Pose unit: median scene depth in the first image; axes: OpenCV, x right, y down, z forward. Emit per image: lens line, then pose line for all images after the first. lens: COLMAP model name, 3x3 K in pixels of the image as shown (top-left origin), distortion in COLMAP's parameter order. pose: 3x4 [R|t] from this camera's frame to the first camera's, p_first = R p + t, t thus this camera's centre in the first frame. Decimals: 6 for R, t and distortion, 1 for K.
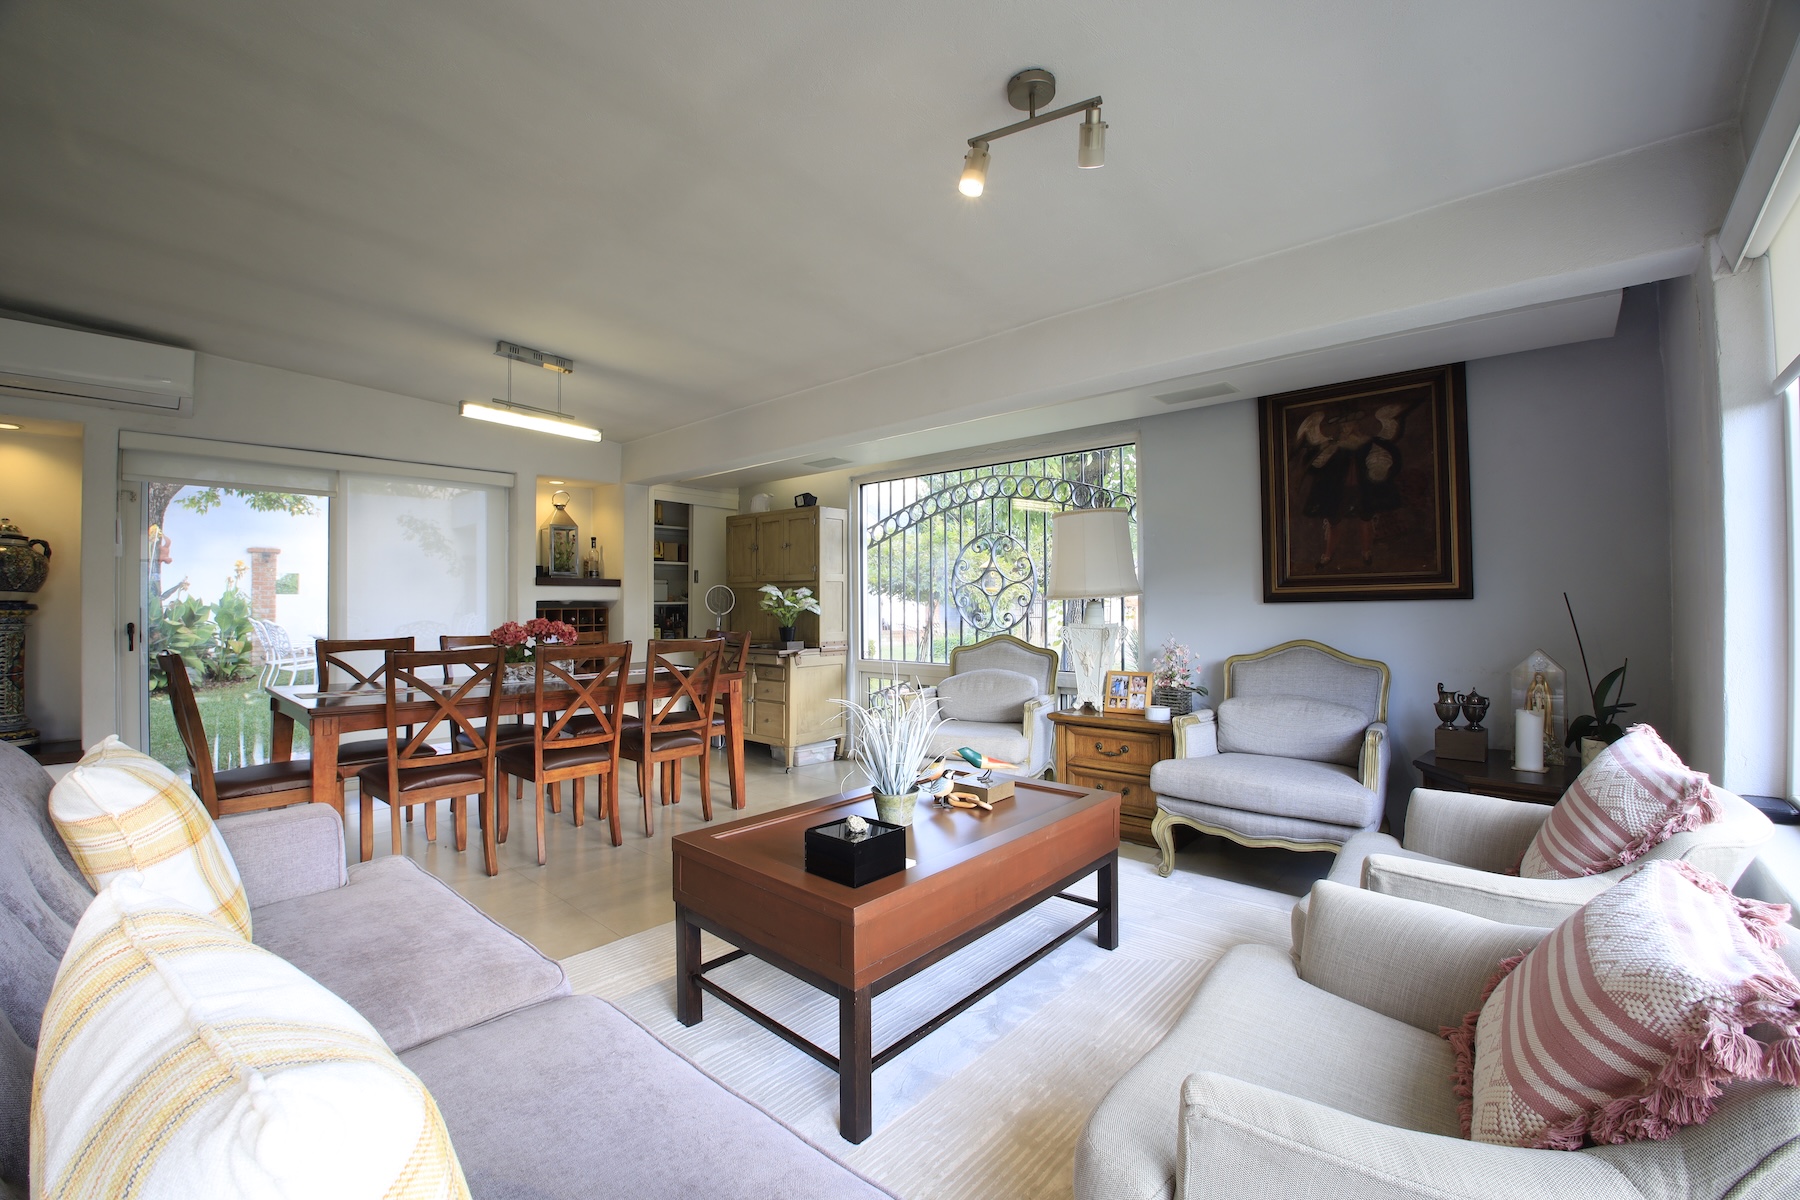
lens RADIAL K [[730.1, 0, 900.0], [0, 730.1, 600.0], [0, 0, 1]] dist [-0.043635, -0.000693]
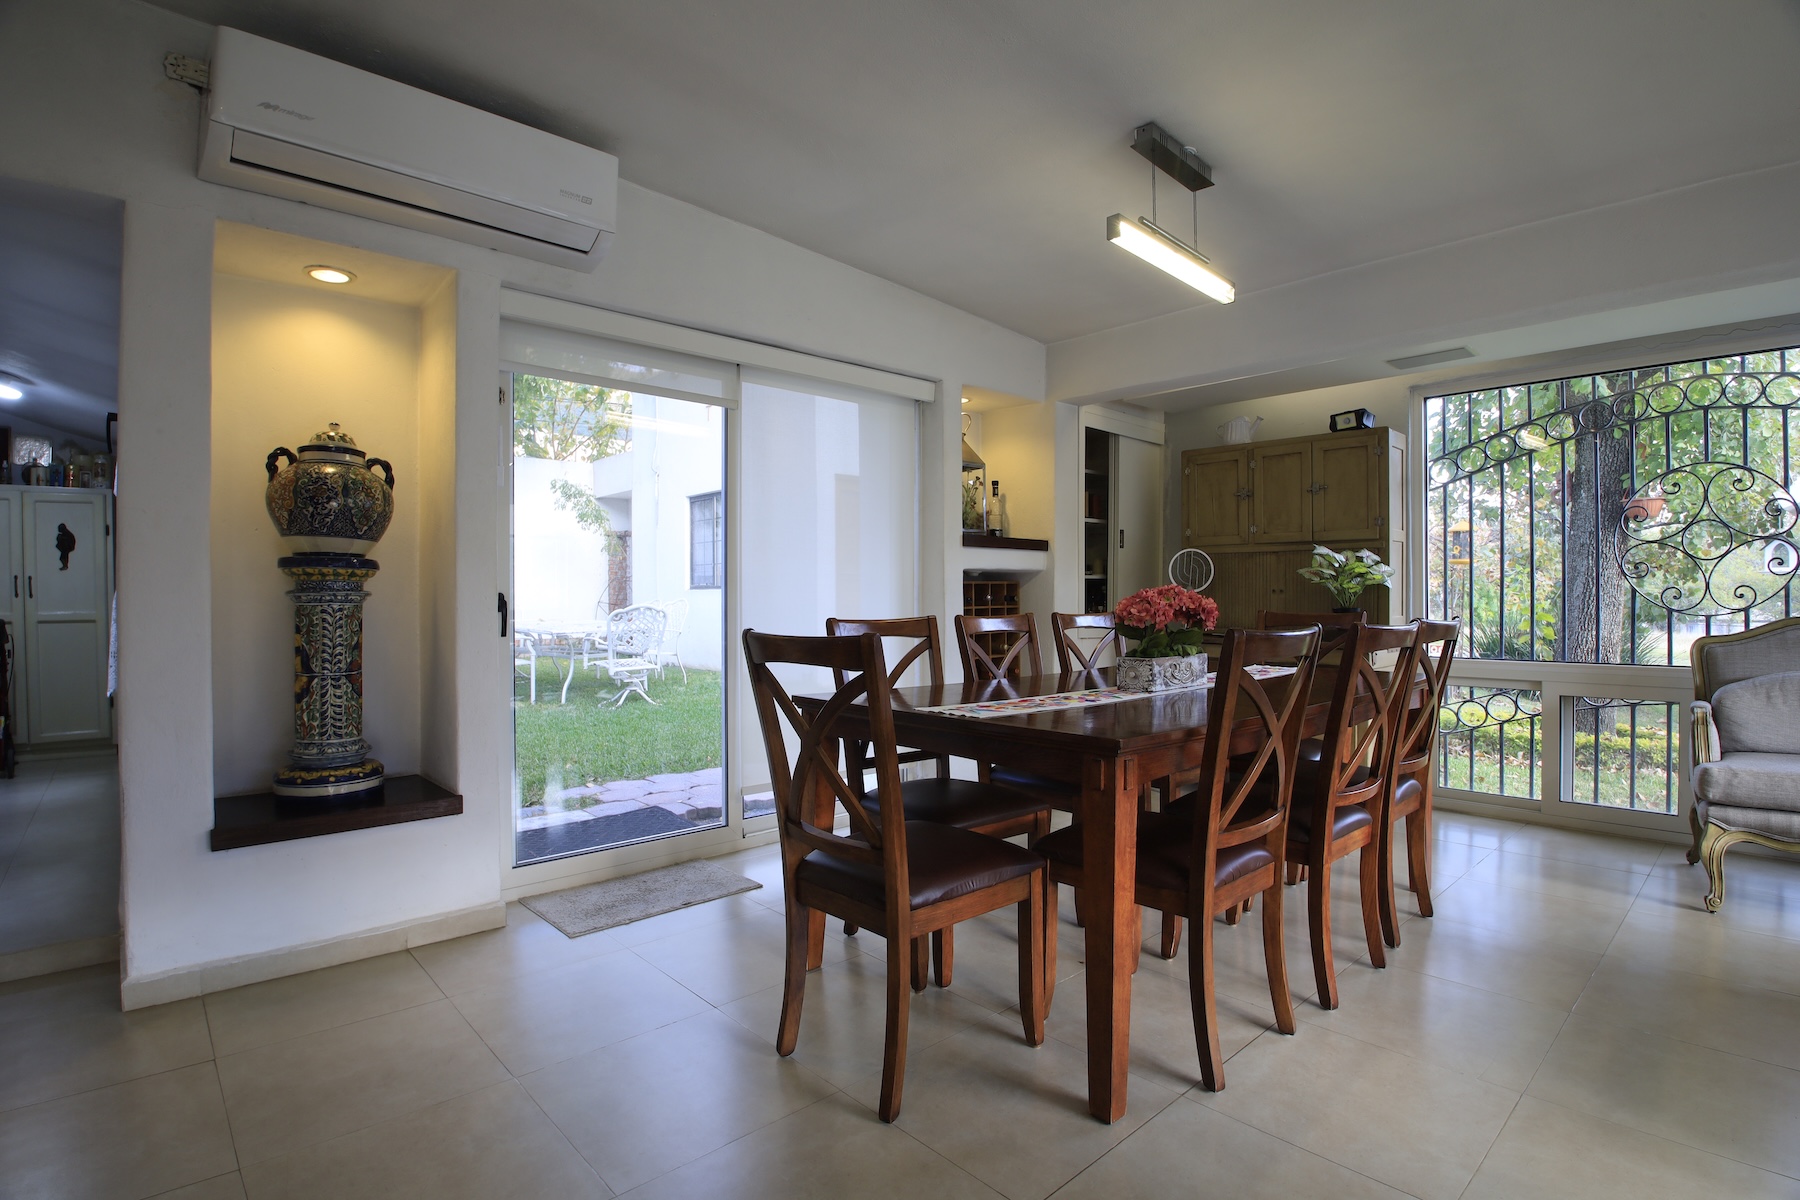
lens RADIAL K [[855.5, 0, 900.0], [0, 855.5, 600.0], [0, 0, 1]] dist [-0.049315, -0.000194]
pose [[0.994594, 0.001945, -0.103822, -0.636357], [-0.000928, 0.999951, 0.009841, 0.029716], [0.103836, -0.009692, 0.994547, 0.249998]]
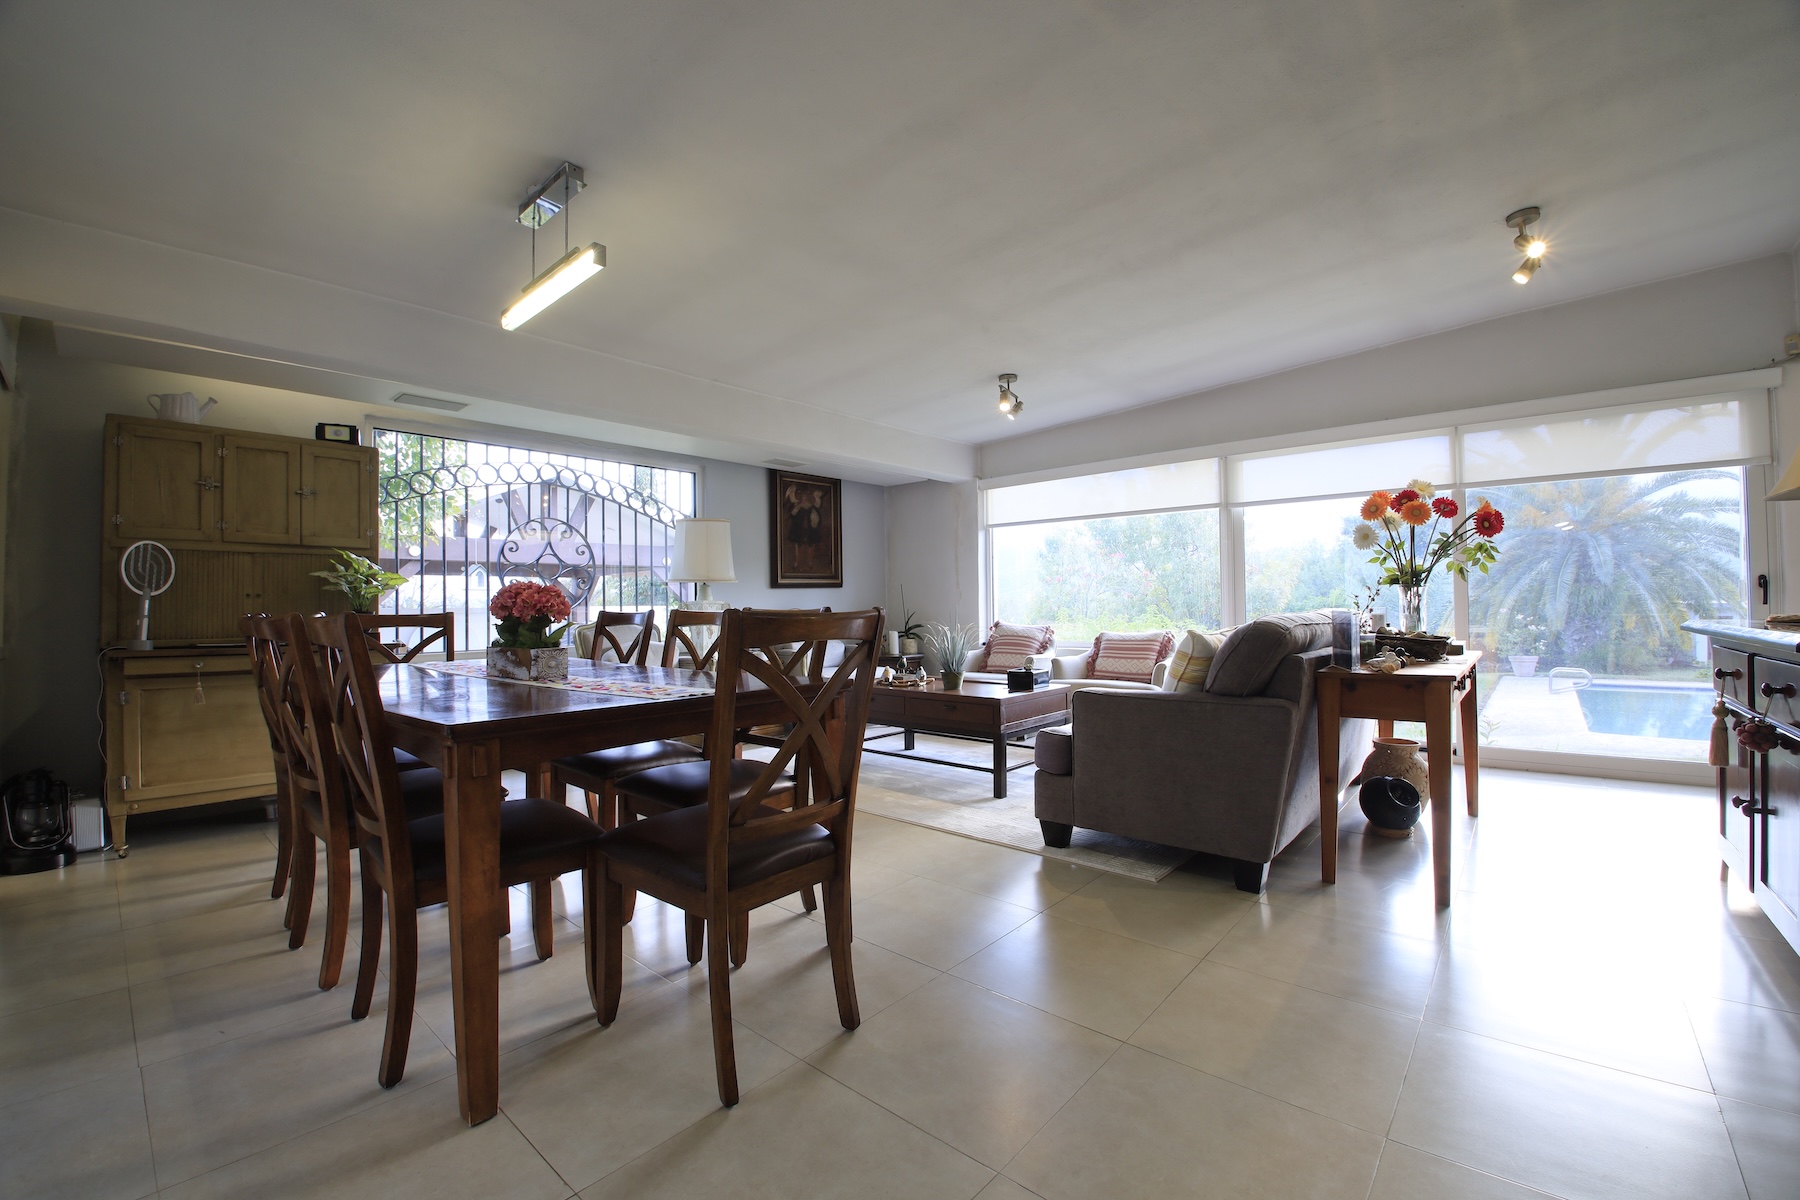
lens RADIAL K [[730.1, 0, 900.0], [0, 730.1, 600.0], [0, 0, 1]] dist [-0.043635, -0.000693]
pose [[-0.006558, 0.010379, 0.999925, -1.132248], [0.006894, 0.999923, -0.010334, 0.048814], [-0.999955, 0.006826, -0.006629, 0.642698]]
